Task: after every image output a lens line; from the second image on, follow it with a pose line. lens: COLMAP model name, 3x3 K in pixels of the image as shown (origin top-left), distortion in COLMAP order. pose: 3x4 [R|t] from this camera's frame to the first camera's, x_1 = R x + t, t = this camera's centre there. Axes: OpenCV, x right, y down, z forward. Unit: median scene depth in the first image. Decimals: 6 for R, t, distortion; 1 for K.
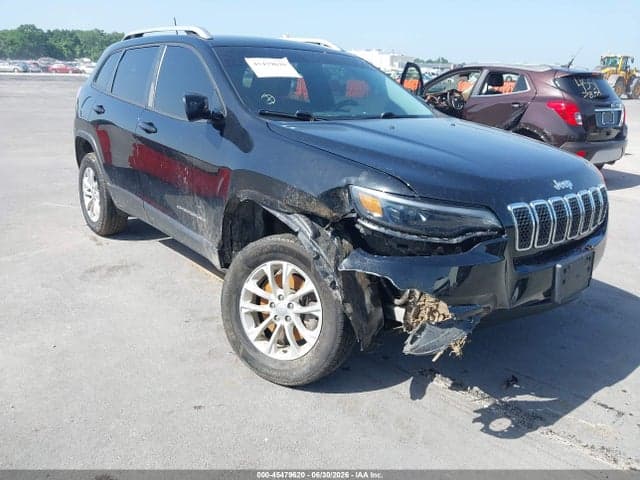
lens RADIAL K [[512.0, 0, 320.0], [0, 512.0, 240.0], [0, 0, 1]] dist [0.064518, -0.124811]
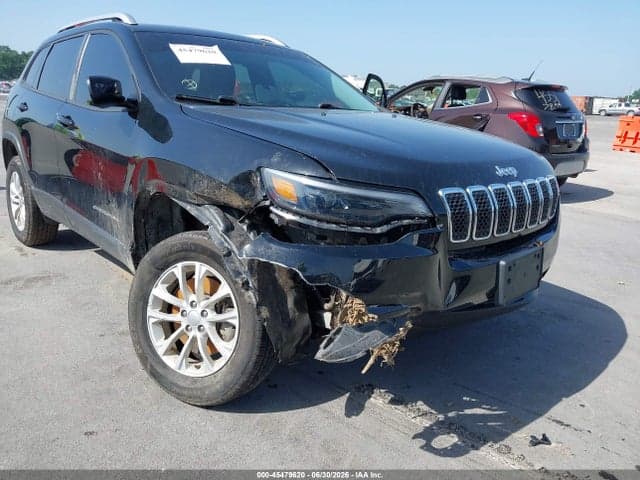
lens RADIAL K [[512.0, 0, 320.0], [0, 512.0, 240.0], [0, 0, 1]] dist [0.064518, -0.124811]
pose [[0.998901, -0.003657, 0.046736, 0.096836], [0.005588, 0.999133, -0.041264, 0.041654], [-0.046545, 0.041480, 0.998055, 0.117240]]
